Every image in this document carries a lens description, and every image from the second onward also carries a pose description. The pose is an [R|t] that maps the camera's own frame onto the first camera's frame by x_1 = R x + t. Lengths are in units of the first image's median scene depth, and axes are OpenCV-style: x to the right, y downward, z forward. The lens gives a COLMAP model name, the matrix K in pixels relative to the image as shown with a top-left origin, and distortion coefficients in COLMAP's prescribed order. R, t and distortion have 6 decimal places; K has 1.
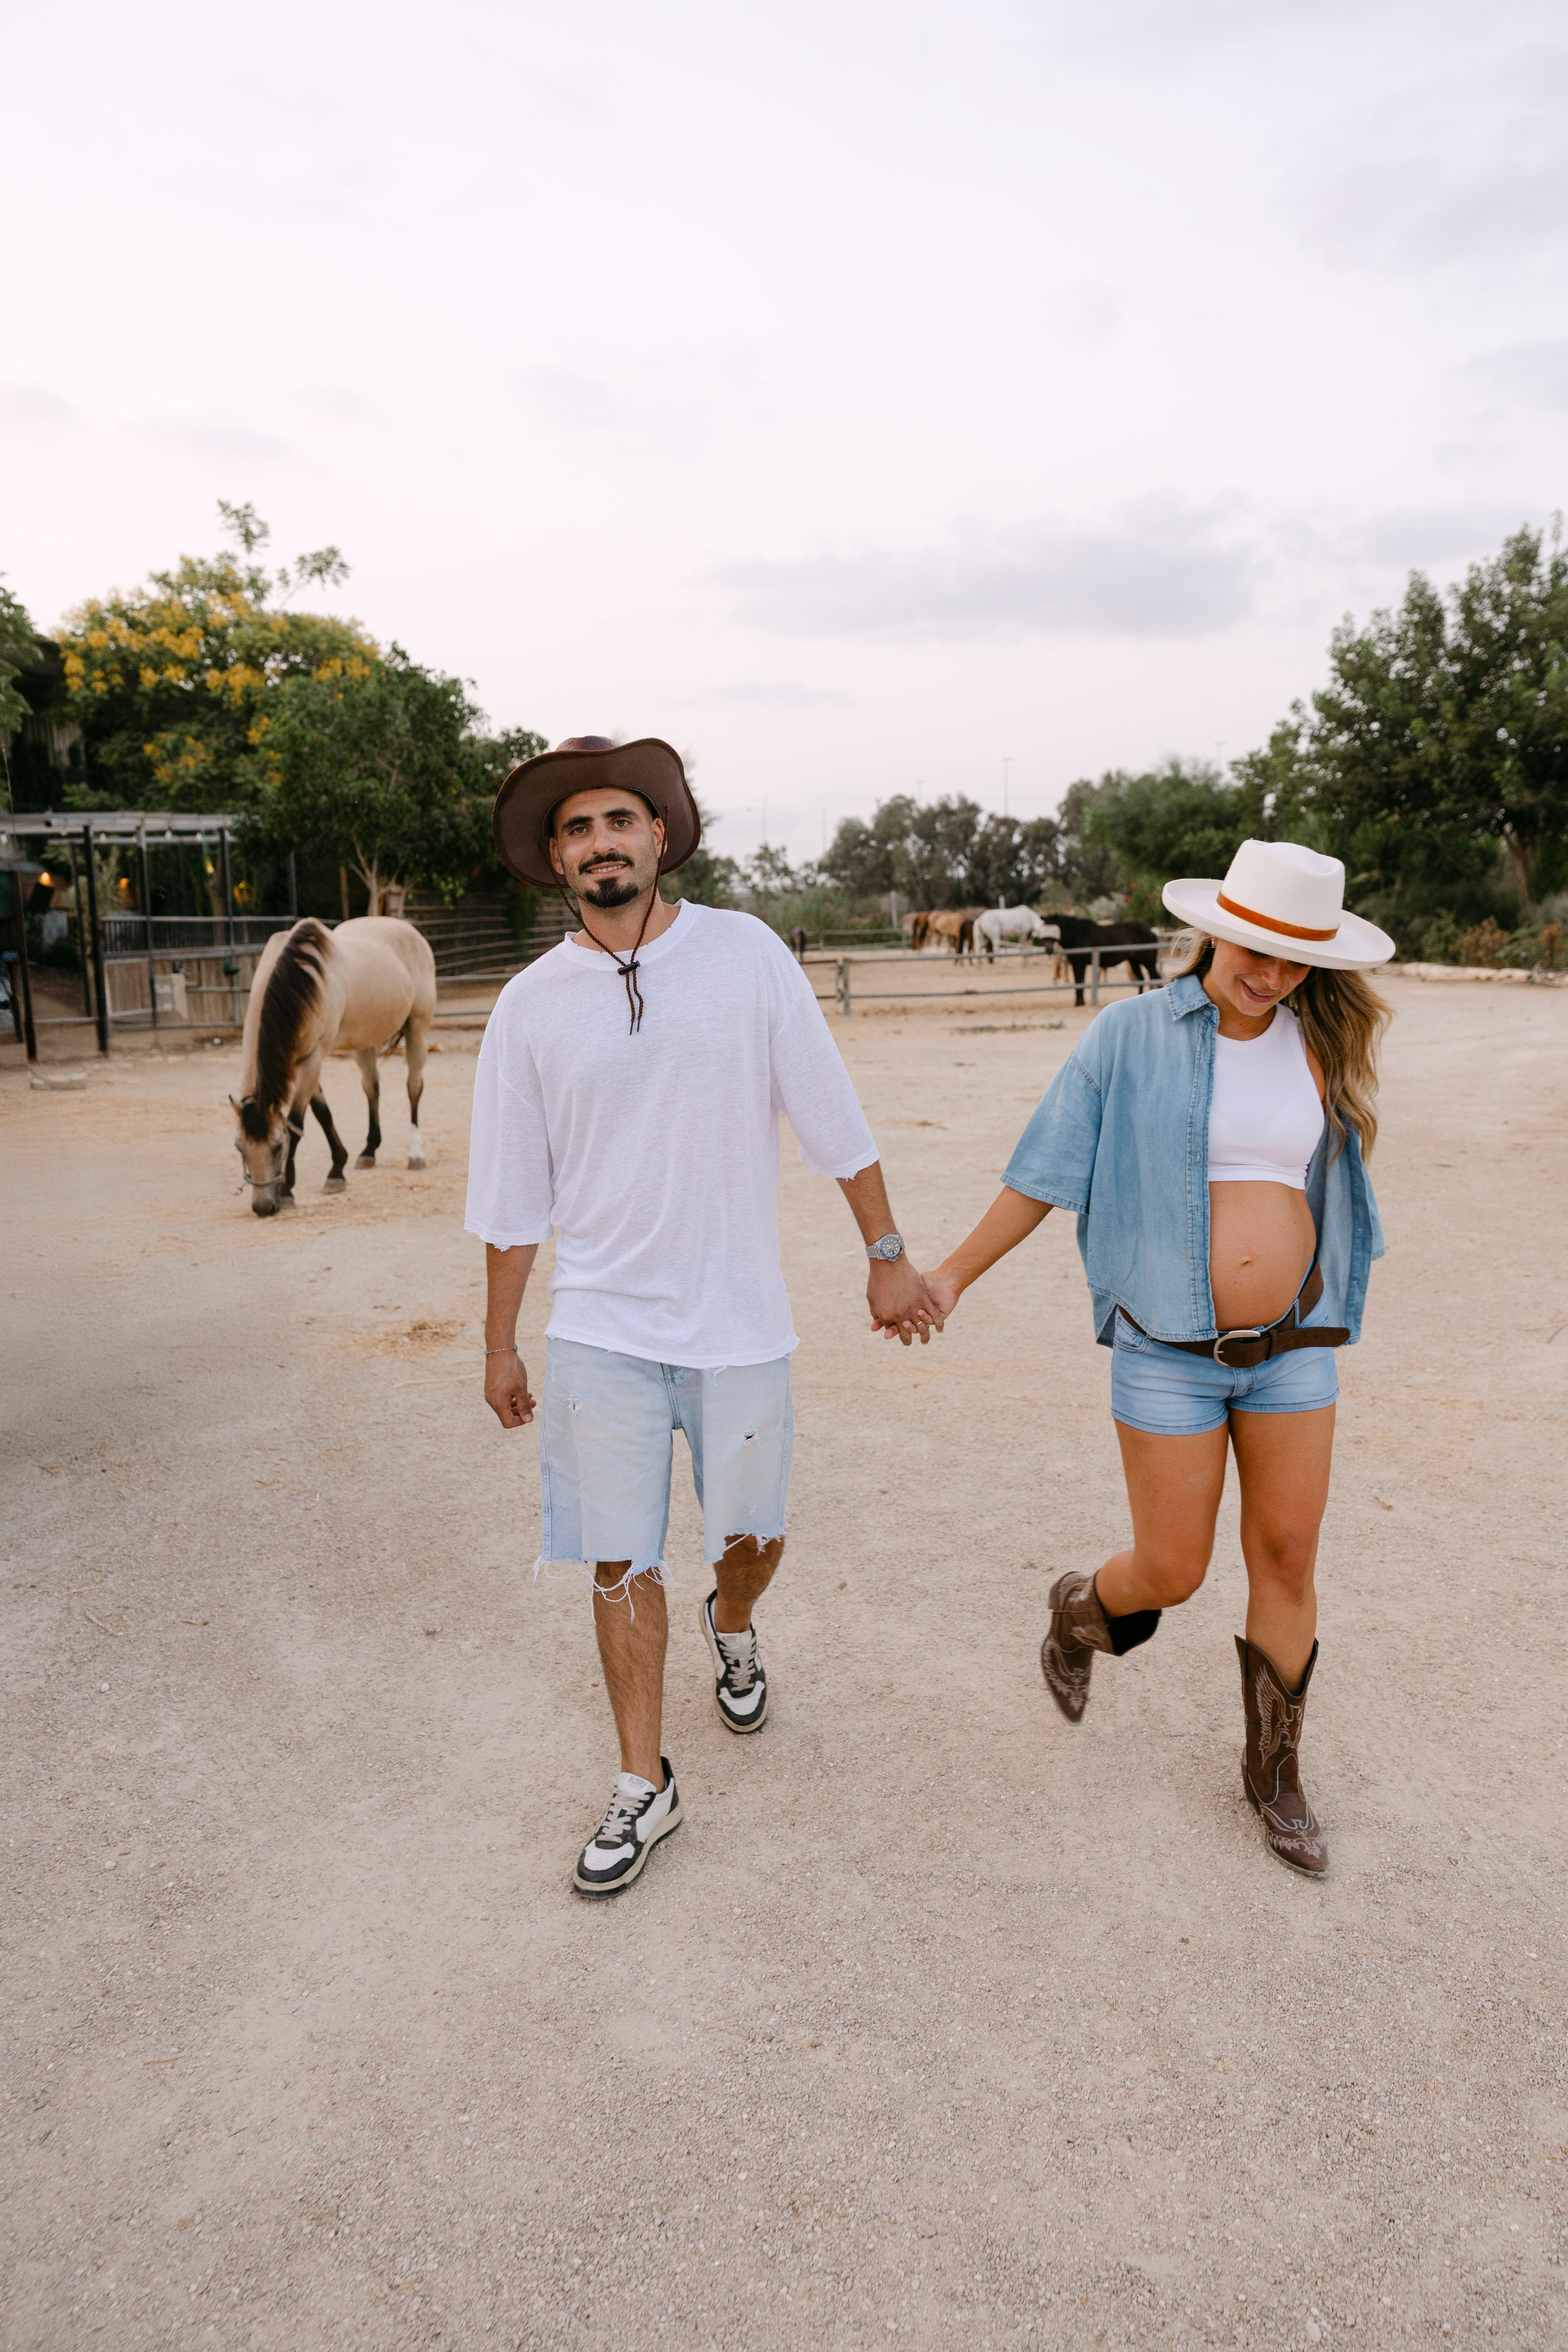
lens RADIAL K [[1591.7, 0, 790.8], [0, 1591.7, 1179.4], [0, 0, 1]] dist [-0.020409, -0.000780]
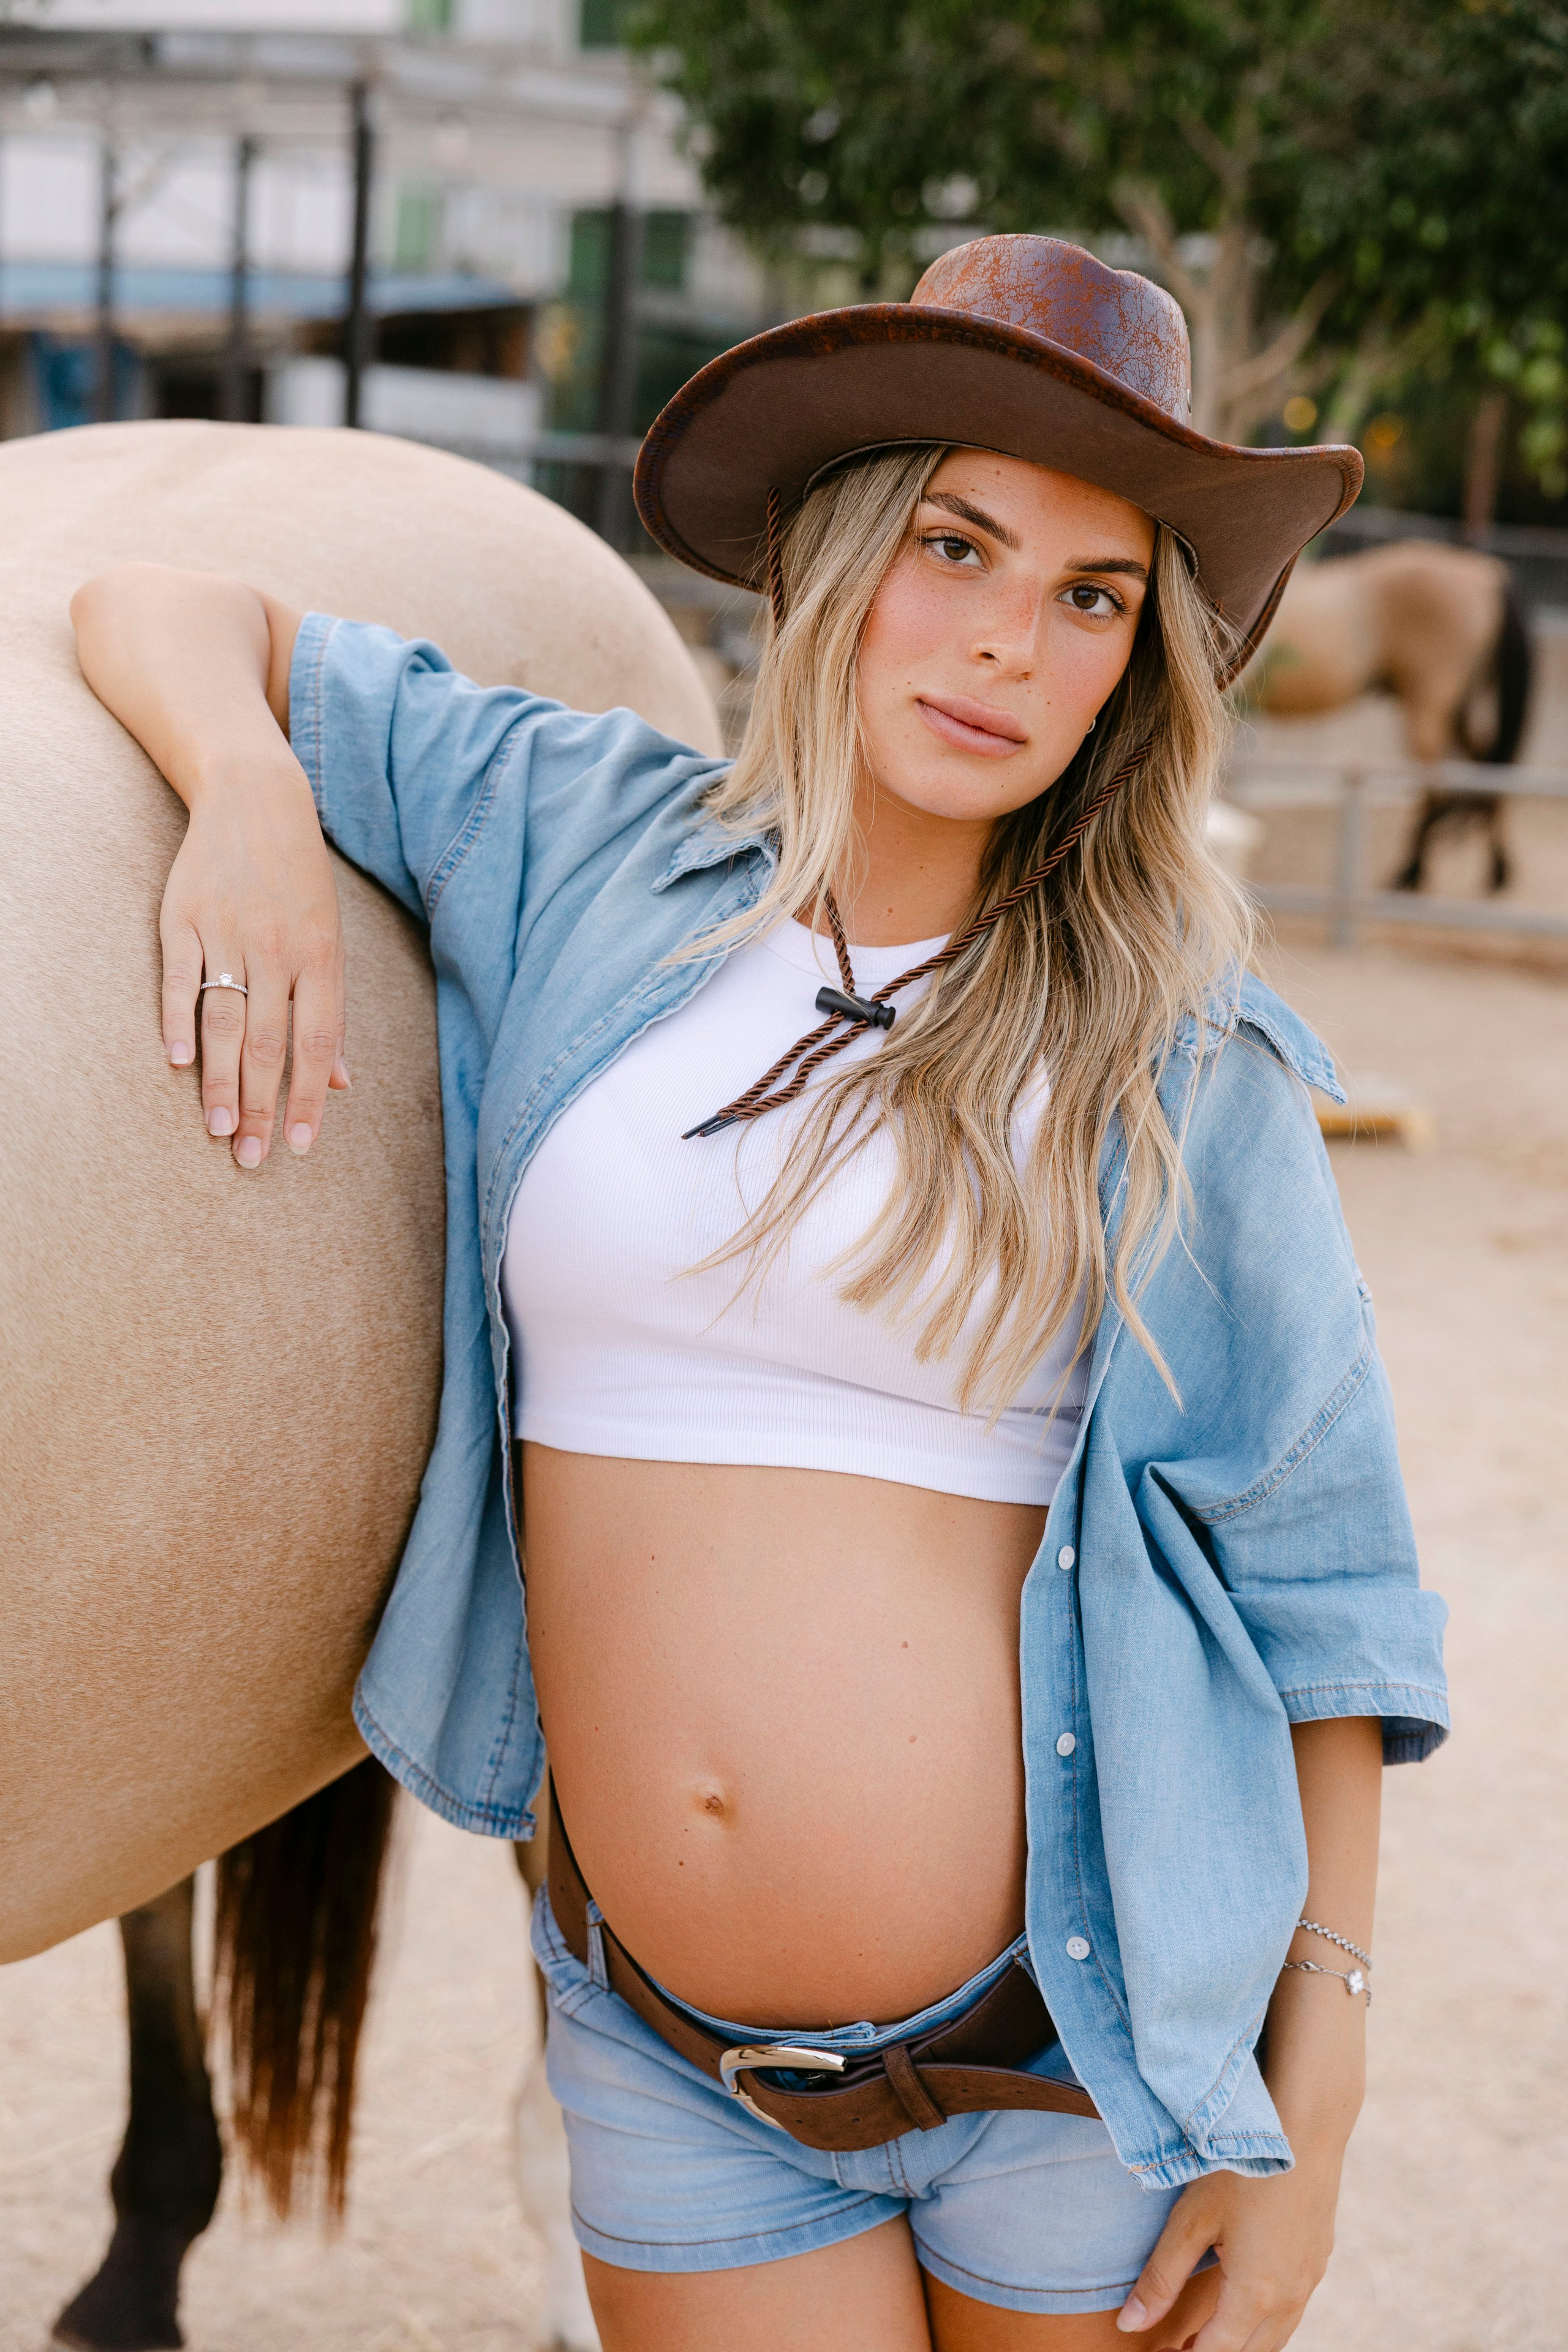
lens RADIAL K [[3441.1, 0, 784.1], [0, 3441.1, 1173.7], [0, 0, 1]] dist [0.212969, -0.028505]
pose [[0.856068, 0.164325, -0.490046, -0.028756], [-0.153328, 0.986175, 0.062841, -0.047684], [0.493598, 0.021342, 0.869428, 0.280023]]
